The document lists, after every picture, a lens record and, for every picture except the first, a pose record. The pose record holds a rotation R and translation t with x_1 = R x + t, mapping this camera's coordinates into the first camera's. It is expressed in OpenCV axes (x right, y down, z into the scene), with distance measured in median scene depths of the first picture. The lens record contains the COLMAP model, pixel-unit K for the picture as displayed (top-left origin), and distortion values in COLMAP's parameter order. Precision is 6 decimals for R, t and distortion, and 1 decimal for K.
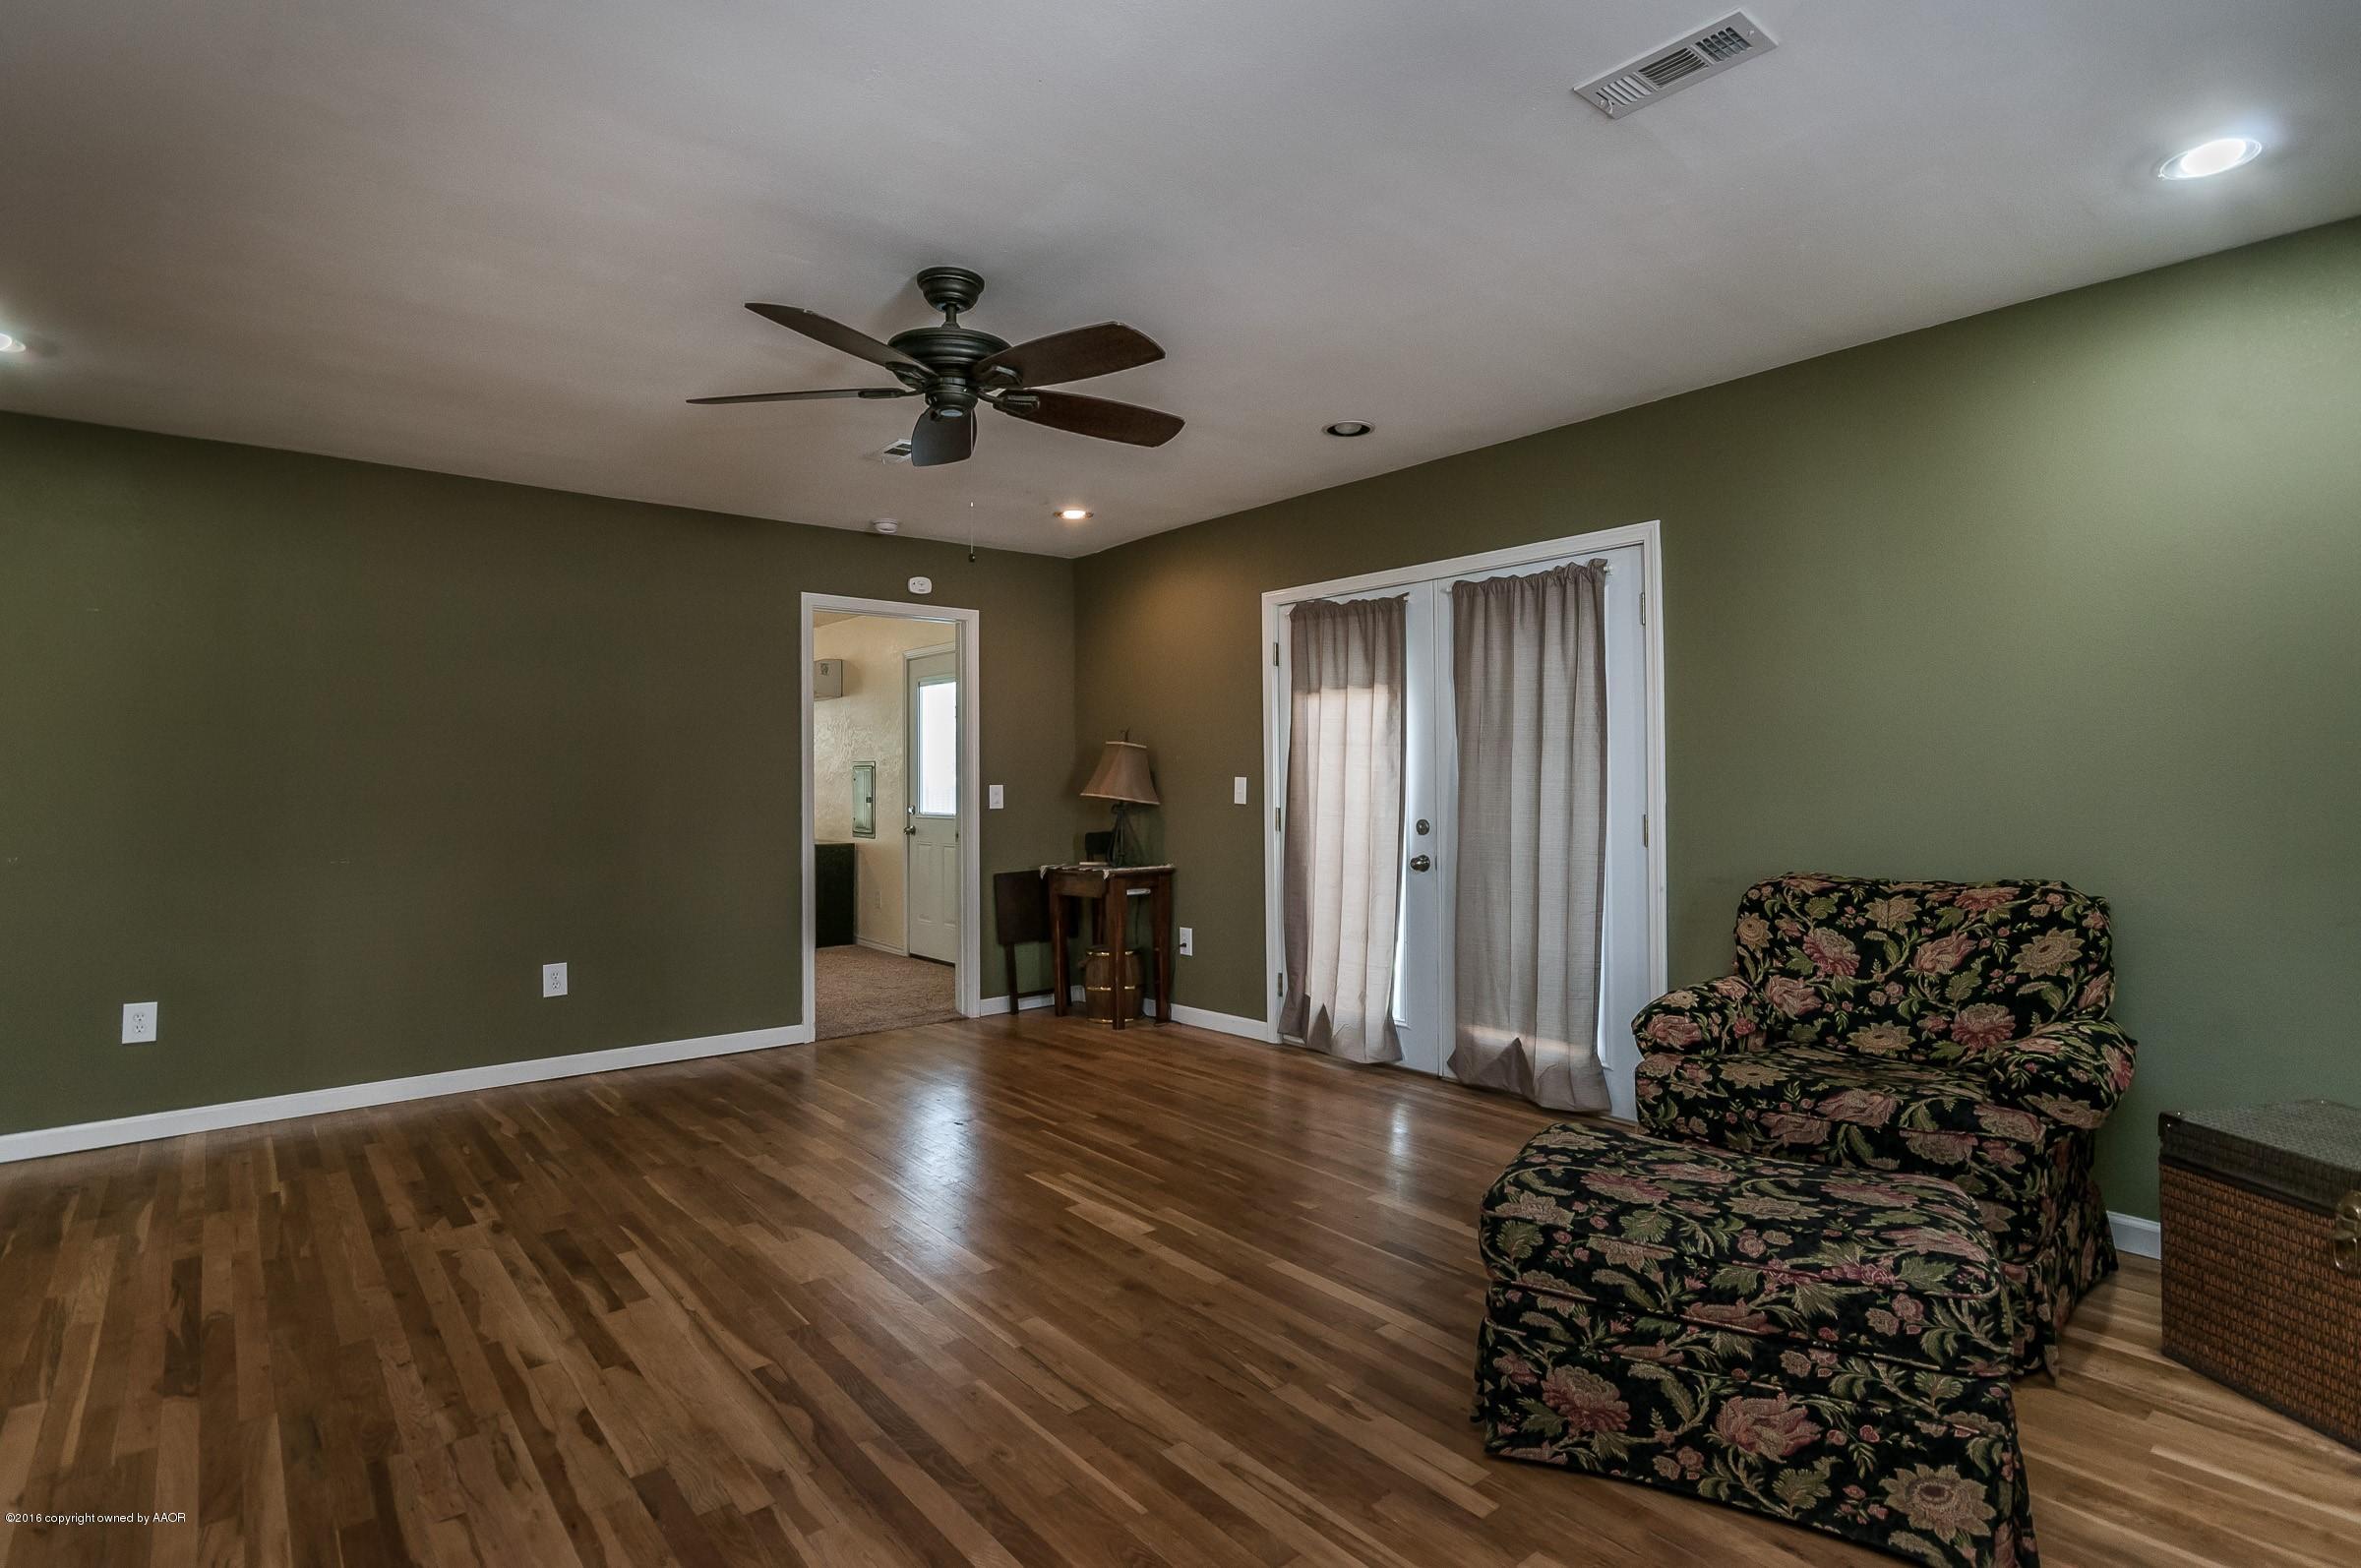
lens RADIAL K [[1167.4, 0, 1197.2], [0, 1167.4, 773.6], [0, 0, 1]] dist [0.001442, -0.002736]
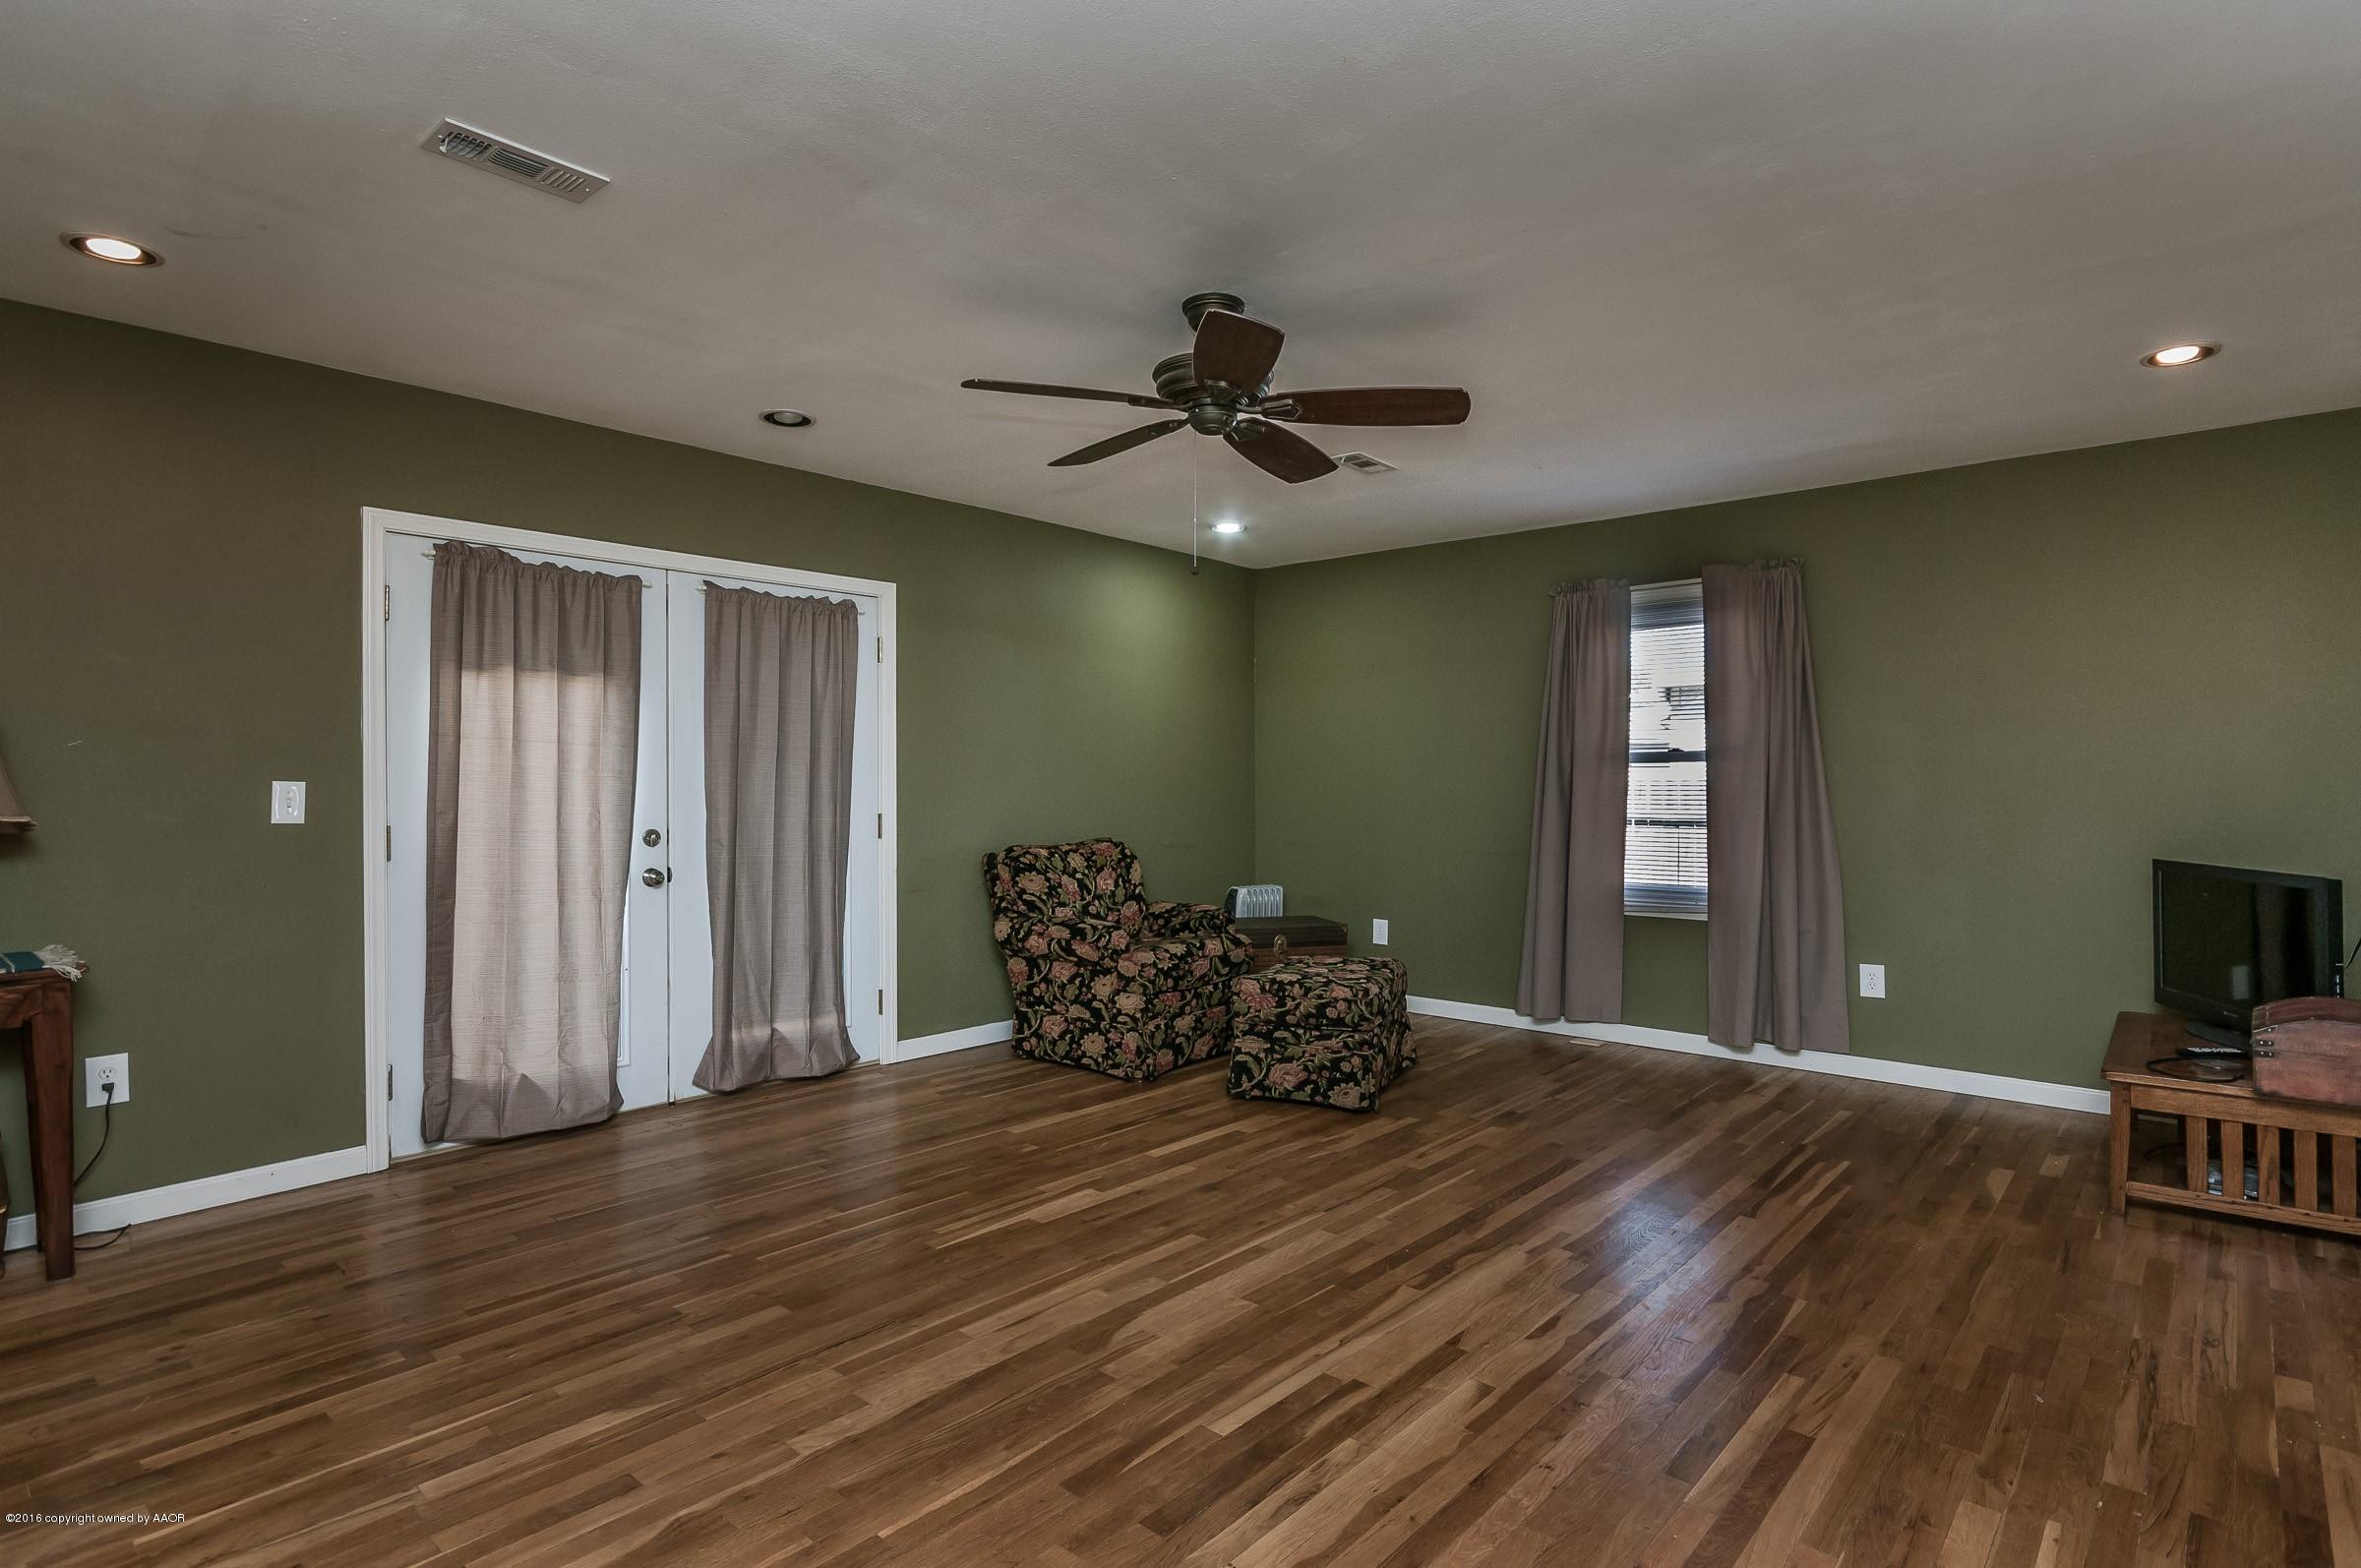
lens RADIAL K [[1167.4, 0, 1187.1], [0, 1167.4, 798.3], [0, 0, 1]] dist [0.001442, -0.002736]
pose [[-0.137995, -0.003696, 0.990426, -1.130270], [-0.001643, 0.999993, 0.003502, 0.016541], [-0.990432, -0.001144, -0.138000, 1.052679]]
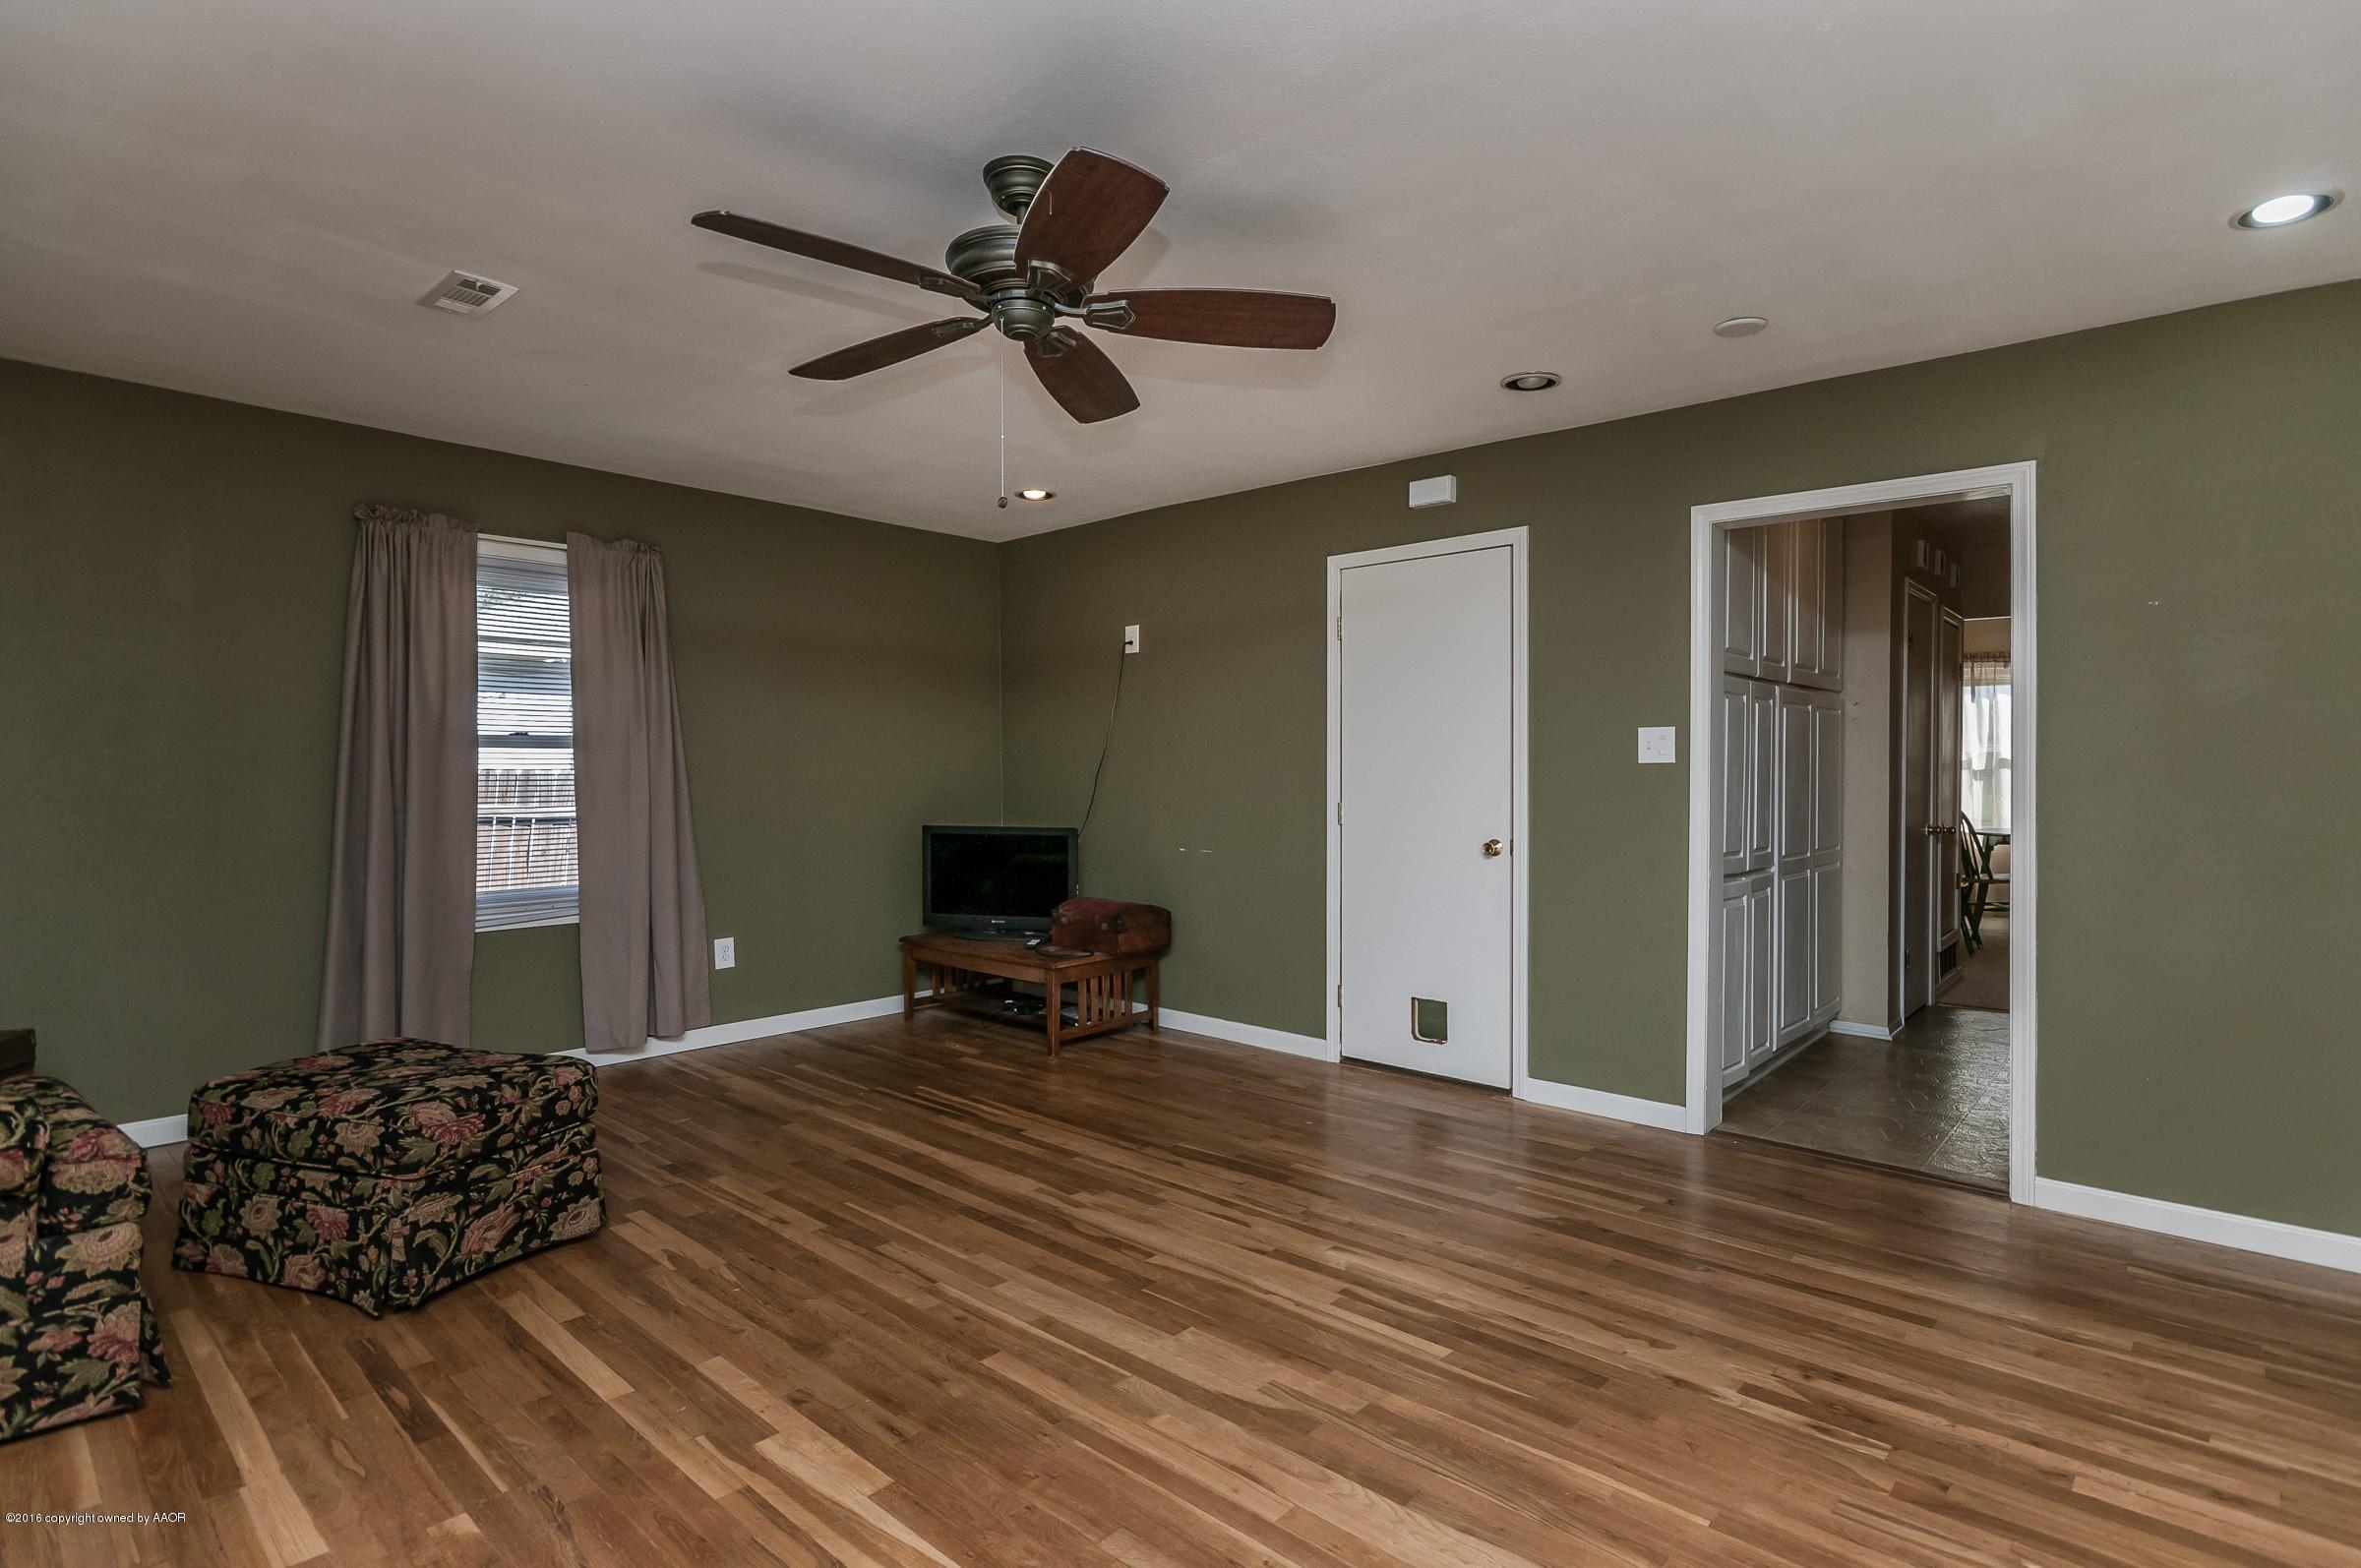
lens RADIAL K [[1167.4, 0, 1169.8], [0, 1167.4, 793.9], [0, 0, 1]] dist [0.001442, -0.002736]
pose [[-0.993456, 0.010020, -0.113776, -0.199013], [0.007921, 0.999790, 0.018887, 0.005501], [0.113941, 0.017862, -0.993327, 1.671487]]
